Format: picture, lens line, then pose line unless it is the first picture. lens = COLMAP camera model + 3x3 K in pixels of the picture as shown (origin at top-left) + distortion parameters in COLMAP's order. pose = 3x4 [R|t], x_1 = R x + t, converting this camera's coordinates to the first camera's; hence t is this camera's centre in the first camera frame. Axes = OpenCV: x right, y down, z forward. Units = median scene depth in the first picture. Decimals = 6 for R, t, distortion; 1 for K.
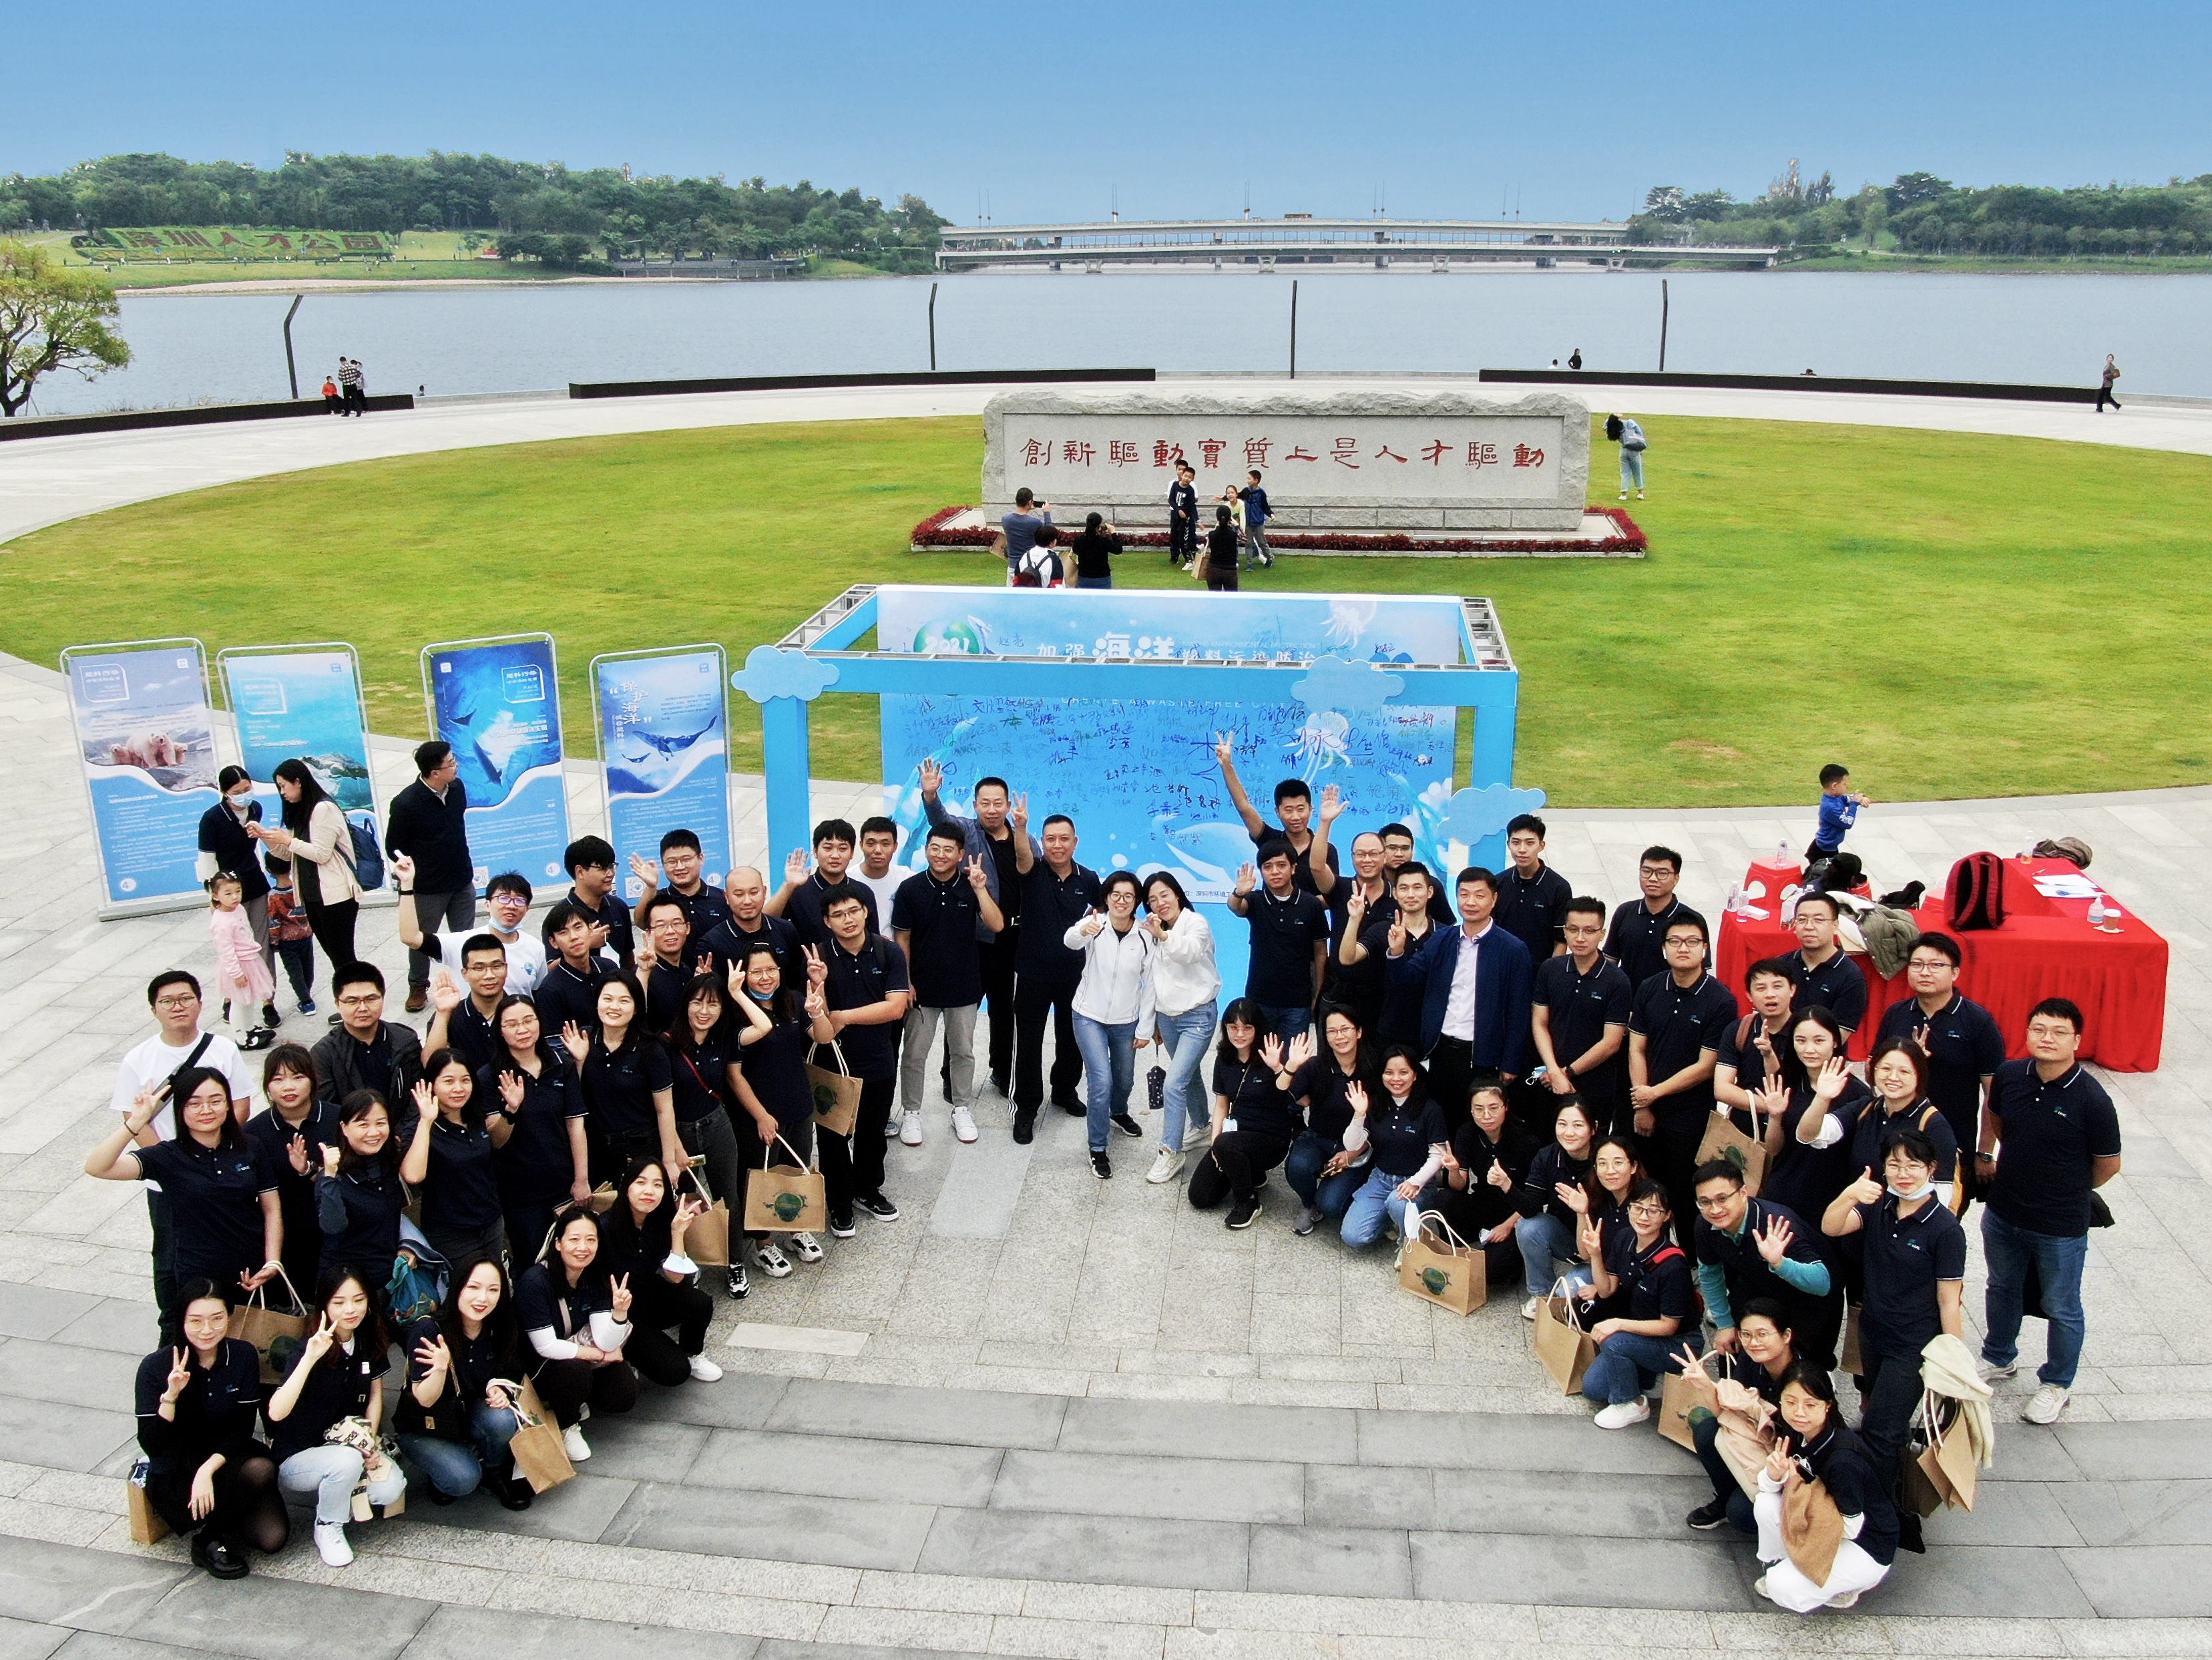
lens RADIAL K [[1636.4, 0, 1106.0], [0, 1636.4, 834.8], [0, 0, 1]] dist [-0.011270, 0.005147]
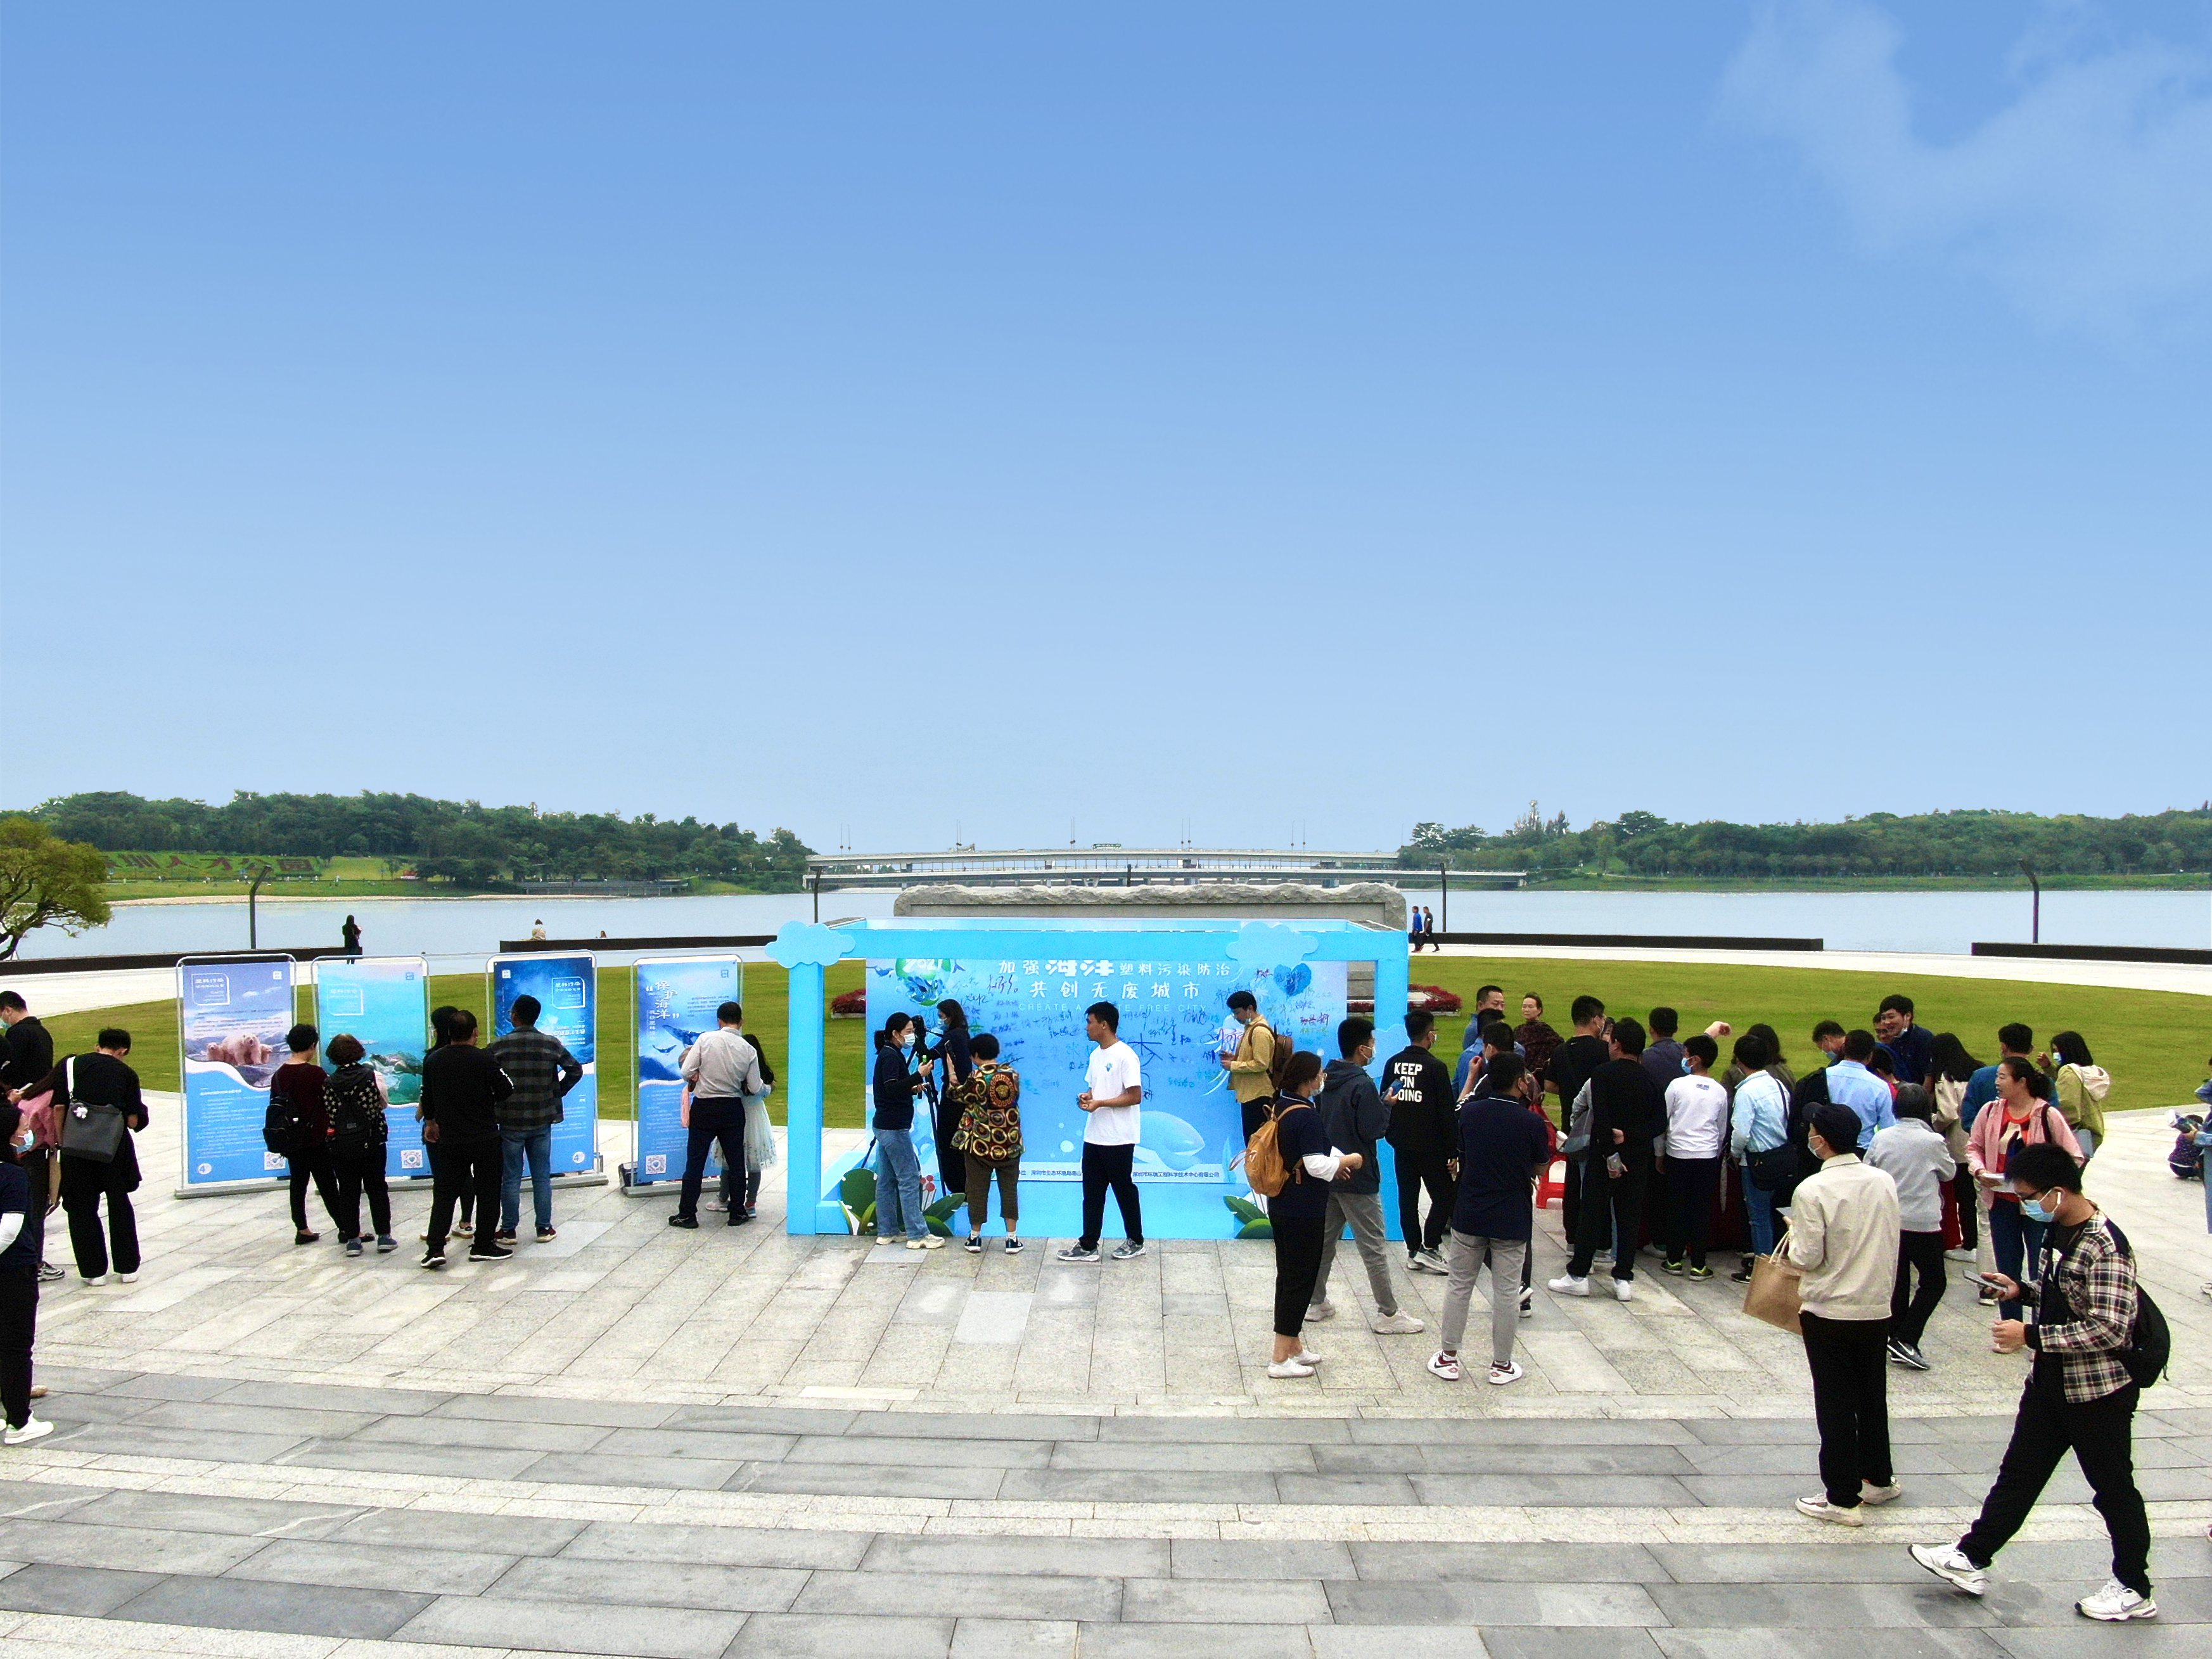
lens RADIAL K [[1350.4, 0, 1111.5], [0, 1350.4, 821.9], [0, 0, 1]] dist [-0.014402, 0.005849]
pose [[0.999232, 0.000393, 0.039188, 0.075758], [0.007981, 0.976953, -0.213306, -0.189594], [-0.038368, 0.213455, 0.976199, 0.057632]]
